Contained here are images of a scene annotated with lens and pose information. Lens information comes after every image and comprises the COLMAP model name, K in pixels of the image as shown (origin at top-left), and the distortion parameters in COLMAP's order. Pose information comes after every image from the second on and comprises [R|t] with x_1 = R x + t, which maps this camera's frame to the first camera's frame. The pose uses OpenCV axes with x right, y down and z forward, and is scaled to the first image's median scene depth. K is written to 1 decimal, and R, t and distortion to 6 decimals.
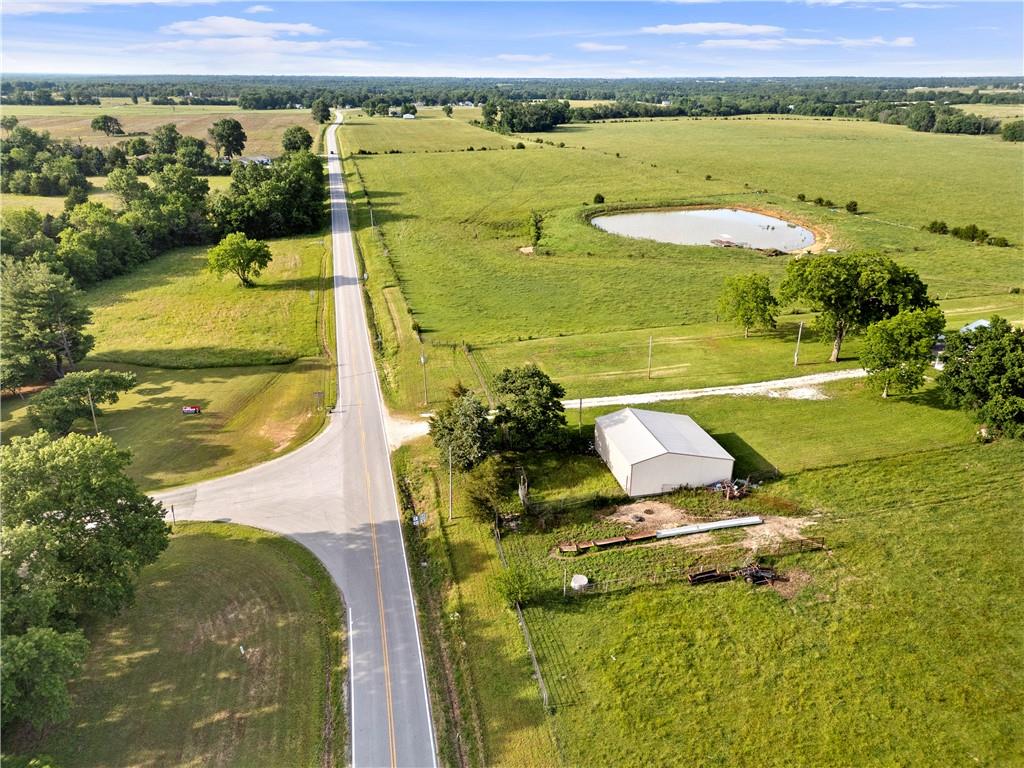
lens RADIAL K [[715.2, 0, 507.8], [0, 715.2, 383.5], [0, 0, 1]] dist [0.055705, -0.037523]
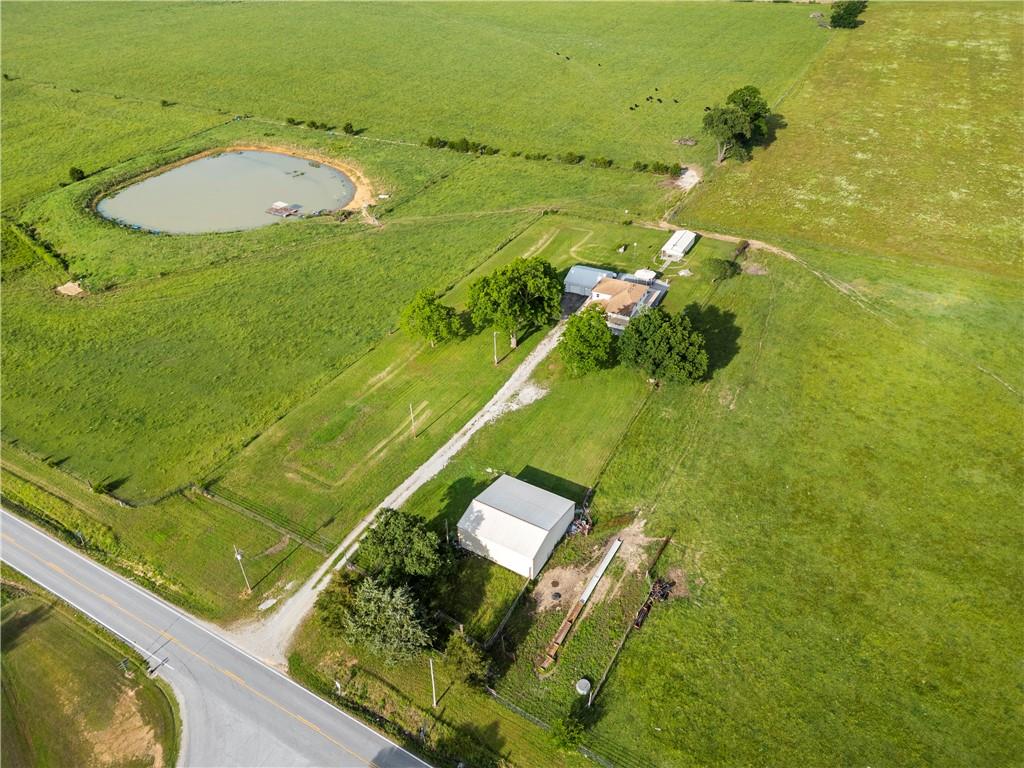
lens RADIAL K [[715.2, 0, 510.7], [0, 715.2, 379.0], [0, 0, 1]] dist [0.055705, -0.037523]
pose [[0.685833, -0.428971, 0.587892, -0.295066], [0.300468, 0.902652, 0.308119, -0.373320], [-0.662836, -0.034675, 0.747961, 0.116029]]
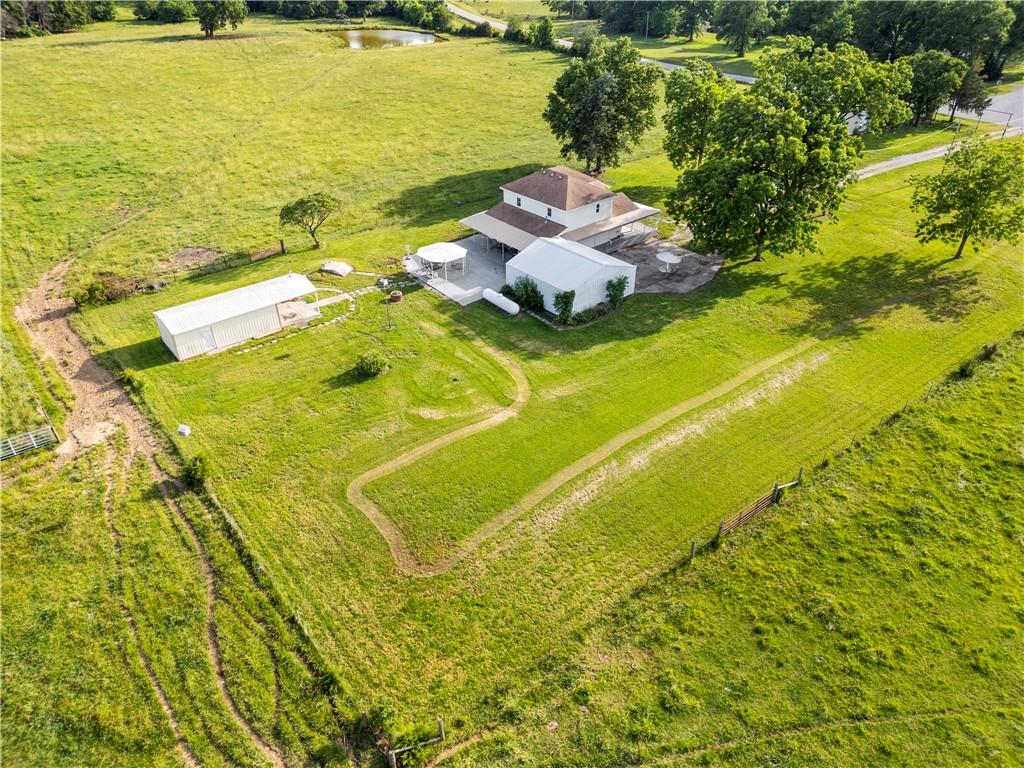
lens RADIAL K [[715.2, 0, 506.2], [0, 715.2, 383.9], [0, 0, 1]] dist [0.055705, -0.037523]
pose [[-0.915846, 0.232481, -0.327381, 0.990510], [-0.141775, 0.575591, 0.805354, -0.474623], [0.375667, 0.783995, -0.494192, 1.423273]]
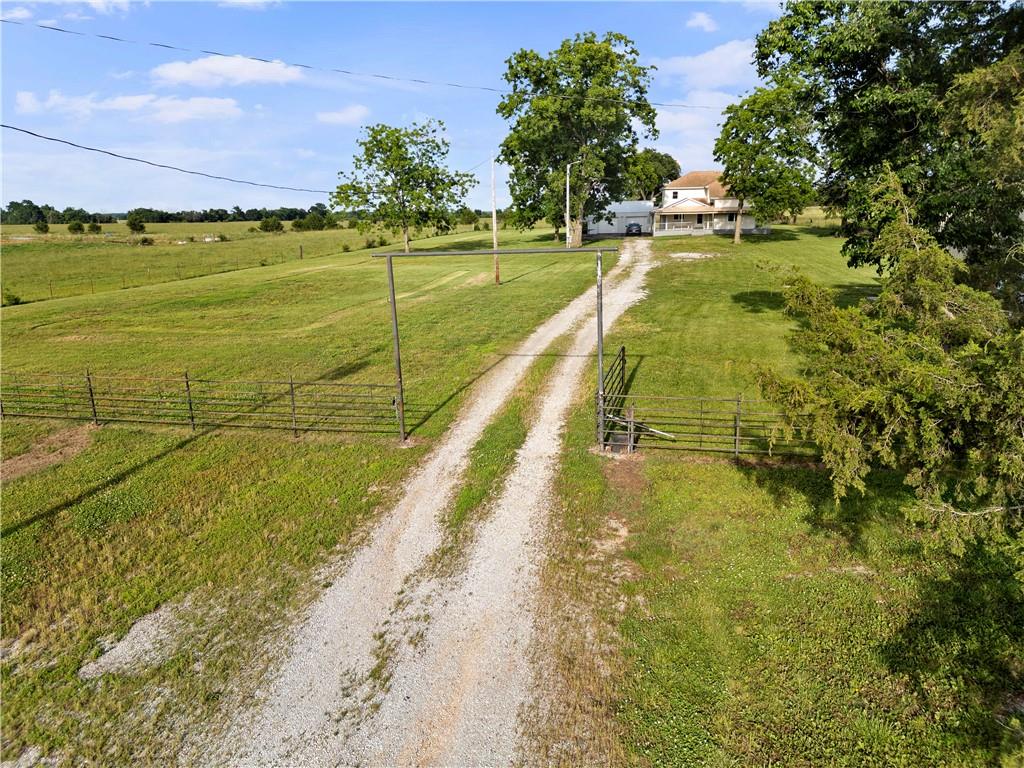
lens RADIAL K [[715.2, 0, 516.6], [0, 715.2, 365.9], [0, 0, 1]] dist [0.055705, -0.037523]
pose [[0.413364, -0.197607, 0.888866, -0.122473], [0.370073, 0.928370, 0.034288, 0.022551], [-0.831972, 0.314772, 0.456883, 0.852057]]
